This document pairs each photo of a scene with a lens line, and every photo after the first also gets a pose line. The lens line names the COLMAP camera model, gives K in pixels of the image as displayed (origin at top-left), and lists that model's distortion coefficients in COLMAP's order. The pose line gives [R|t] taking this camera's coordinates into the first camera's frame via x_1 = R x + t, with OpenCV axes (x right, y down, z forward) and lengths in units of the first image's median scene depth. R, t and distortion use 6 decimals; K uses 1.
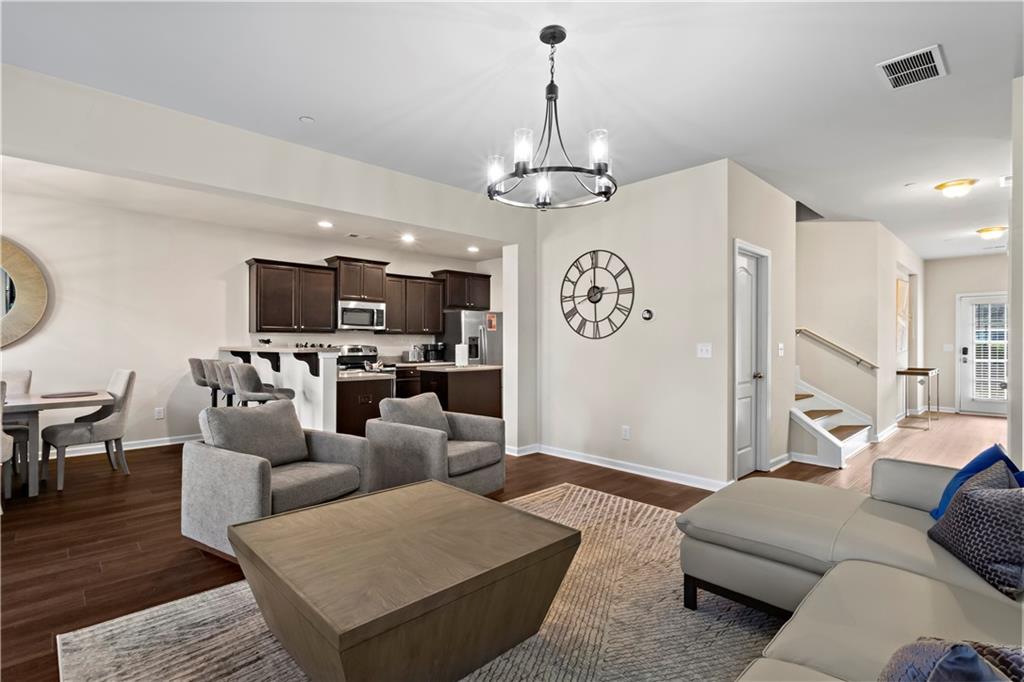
lens RADIAL K [[486.6, 0, 507.5], [0, 486.6, 343.1], [0, 0, 1]] dist [-0.001061, 0.002110]
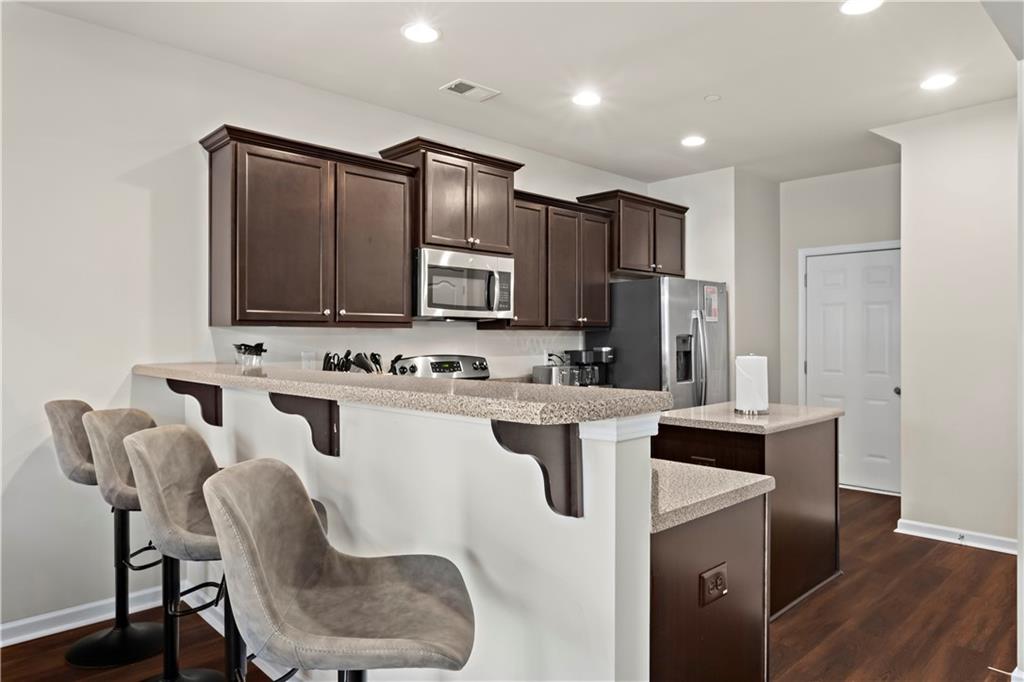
lens RADIAL K [[644.7, 0, 511.3], [0, 644.7, 336.5], [0, 0, 1]] dist [-0.005270, 0.000199]
pose [[0.999839, -0.001245, 0.017908, -0.277300], [0.001317, 0.999991, -0.004019, -0.010272], [-0.017903, 0.004042, 0.999832, 0.448883]]
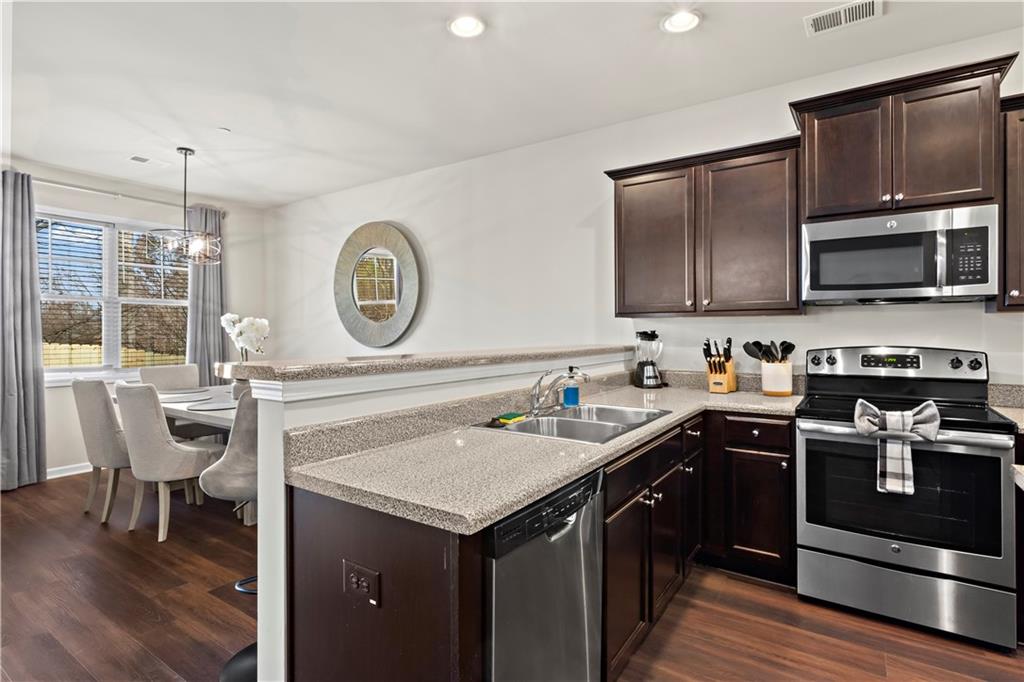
lens RADIAL K [[517.5, 0, 502.7], [0, 517.5, 327.8], [0, 0, 1]] dist [-0.001238, 0.000122]
pose [[0.220115, -0.005841, -0.975457, -0.019390], [0.005894, 0.999972, -0.004658, -0.008973], [0.975456, -0.004724, 0.220143, 0.682299]]
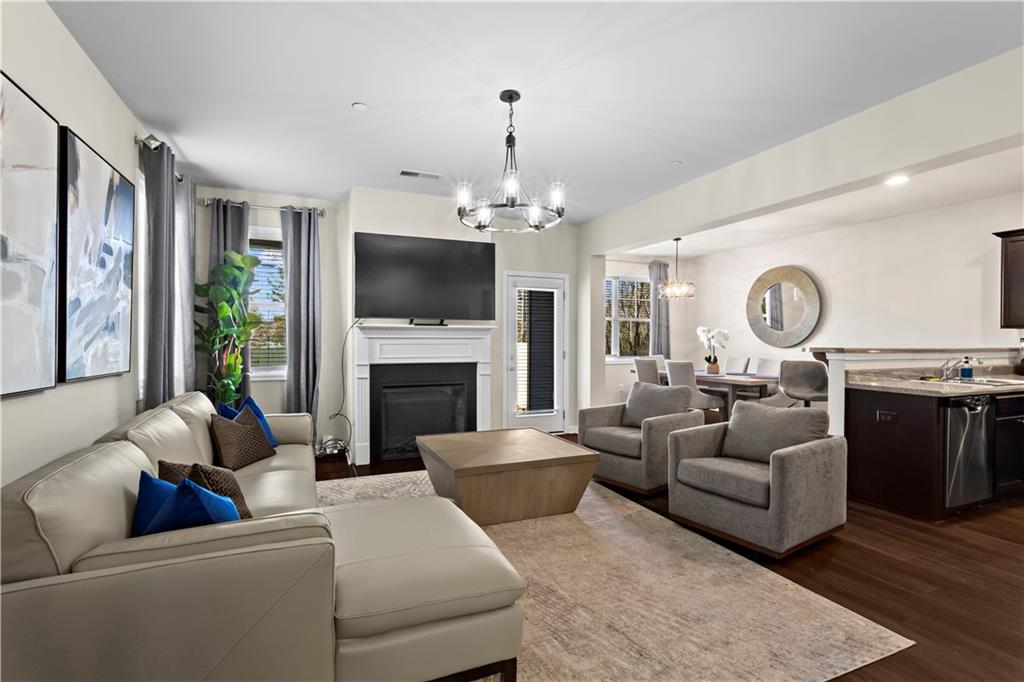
lens RADIAL K [[486.6, 0, 497.5], [0, 486.6, 339.9], [0, 0, 1]] dist [-0.001061, 0.002110]
pose [[-0.350010, 0.004593, -0.936735, 0.423366], [-0.001777, 0.999983, 0.005567, -0.006987], [0.936744, 0.003613, -0.349995, 0.467439]]
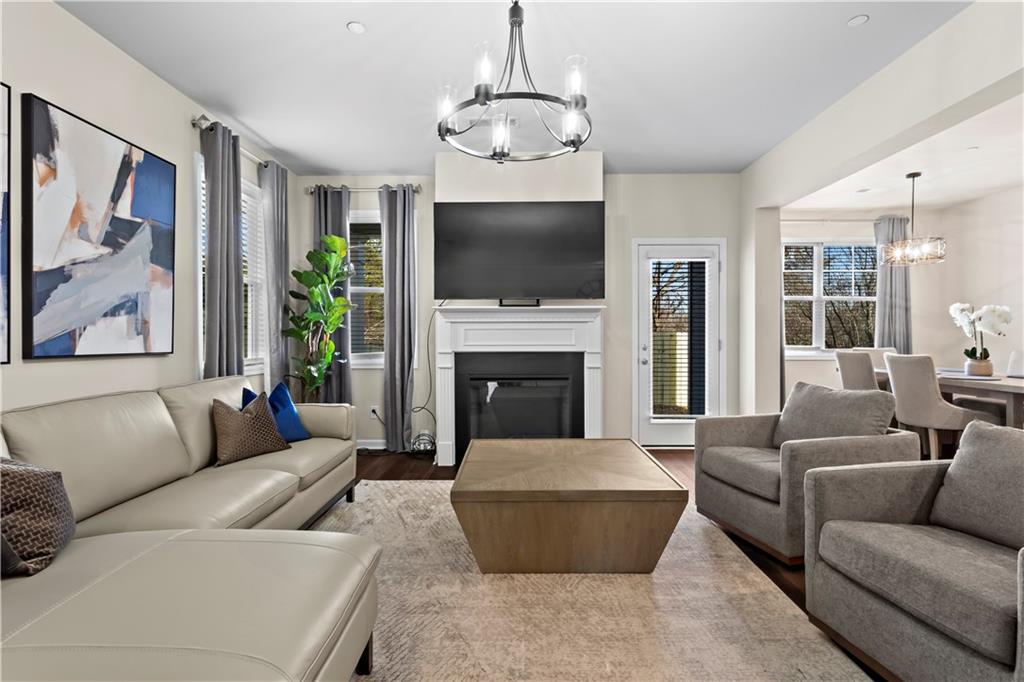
lens RADIAL K [[486.6, 0, 506.8], [0, 486.6, 339.6], [0, 0, 1]] dist [-0.001061, 0.002110]
pose [[-0.690676, 0.011207, -0.723078, 0.234768], [0.004311, 0.999926, 0.011380, 0.009174], [0.723152, 0.004743, -0.690673, 0.523065]]
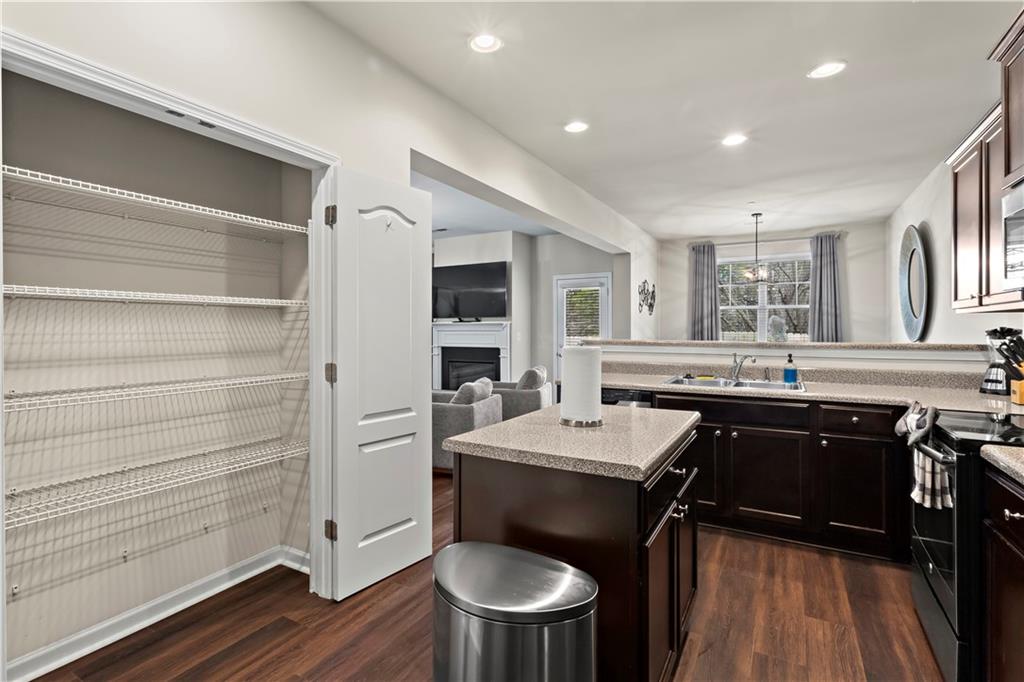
lens RADIAL K [[486.6, 0, 504.5], [0, 486.6, 327.7], [0, 0, 1]] dist [-0.001061, 0.002110]
pose [[-0.956573, 0.004279, -0.291461, 0.030334], [0.005297, 0.999982, -0.002705, -0.008516], [0.291445, -0.004131, -0.956579, 1.174863]]
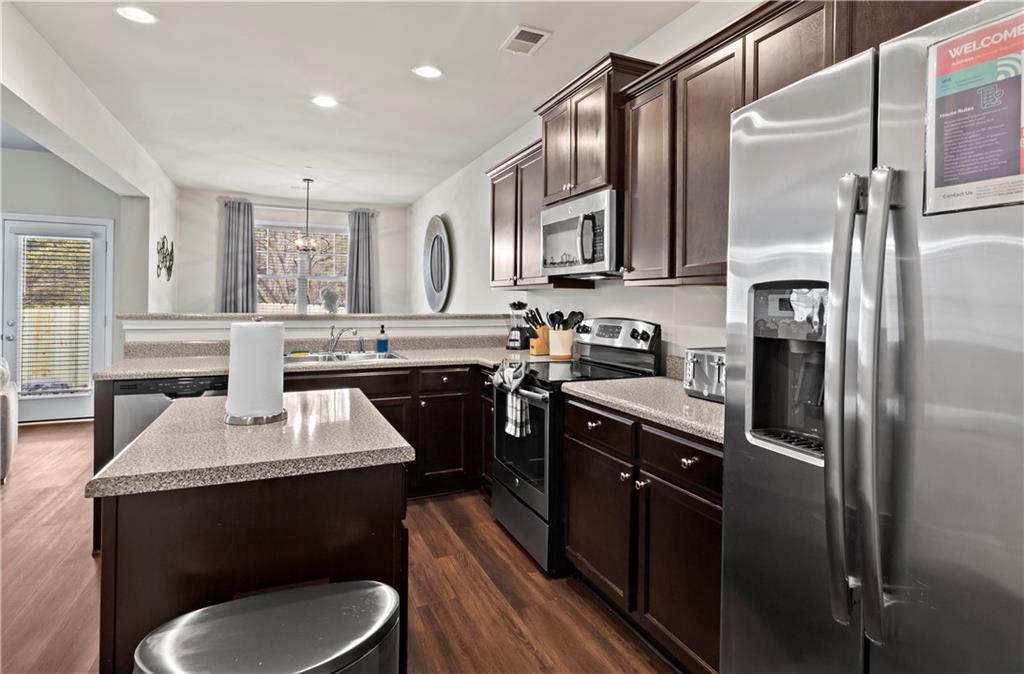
lens RADIAL K [[534.5, 0, 534.5], [0, 534.5, 298.3], [0, 0, 1]] dist [-0.005470, -0.001658]
pose [[-0.294838, -0.006026, -0.955528, 0.099893], [-0.007858, 0.999962, -0.003882, -0.009106], [0.955515, 0.006364, -0.294874, 1.112157]]
